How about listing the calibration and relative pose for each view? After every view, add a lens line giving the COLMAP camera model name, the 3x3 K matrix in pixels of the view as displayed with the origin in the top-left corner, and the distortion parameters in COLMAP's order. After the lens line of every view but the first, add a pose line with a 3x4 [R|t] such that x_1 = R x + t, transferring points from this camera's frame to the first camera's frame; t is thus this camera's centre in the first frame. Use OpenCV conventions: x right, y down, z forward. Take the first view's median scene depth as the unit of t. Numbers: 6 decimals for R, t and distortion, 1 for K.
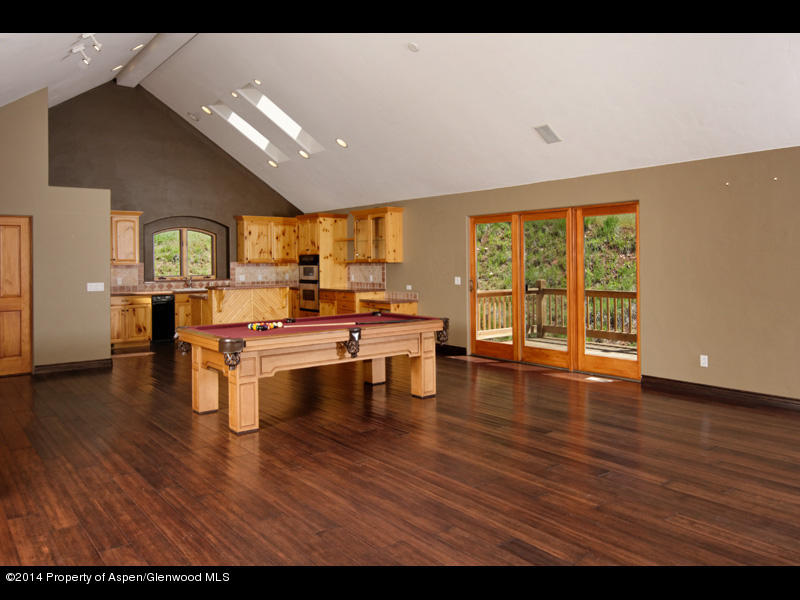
lens RADIAL K [[614.3, 0, 411.9], [0, 614.3, 259.2], [0, 0, 1]] dist [0.001180, 0.000015]
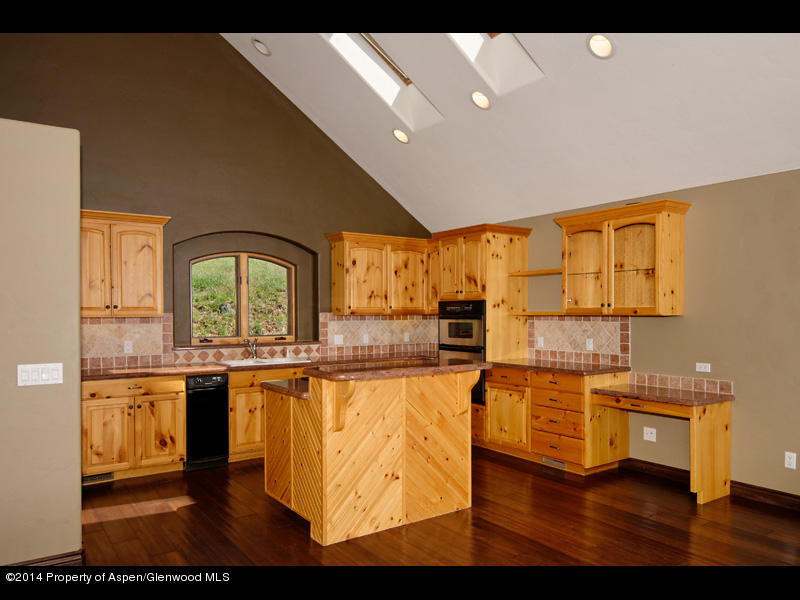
lens RADIAL K [[583.1, 0, 402.0], [0, 583.1, 321.1], [0, 0, 1]] dist [0.011490, 0.003052]
pose [[0.998145, 0.006539, -0.060536, -0.193668], [-0.005448, 0.999820, 0.018176, 0.002151], [0.060644, -0.017812, 0.998001, 0.475034]]
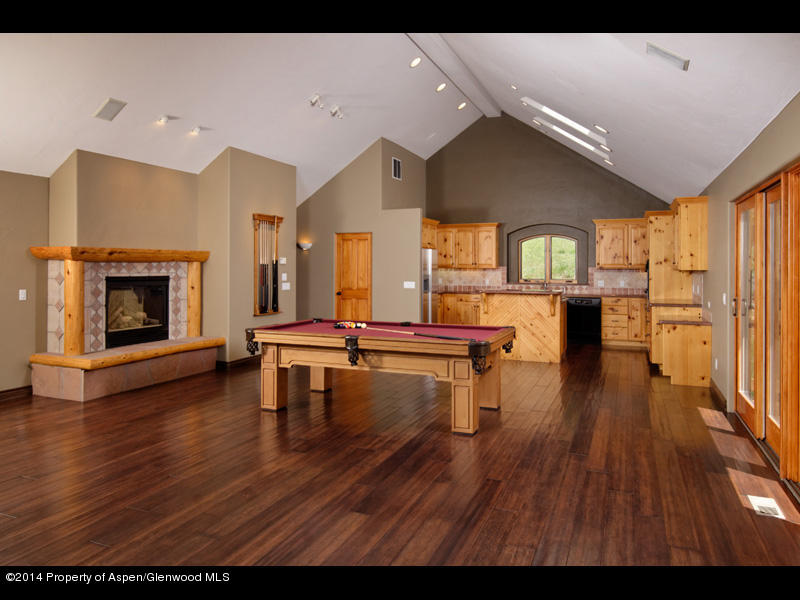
lens RADIAL K [[545.1, 0, 402.8], [0, 545.1, 261.8], [0, 0, 1]] dist [0.005532, 0.002947]
pose [[0.474835, 0.003087, -0.880070, 0.356396], [-0.005886, 0.999983, 0.000332, -0.002805], [0.880055, 0.005022, 0.474844, 0.333978]]
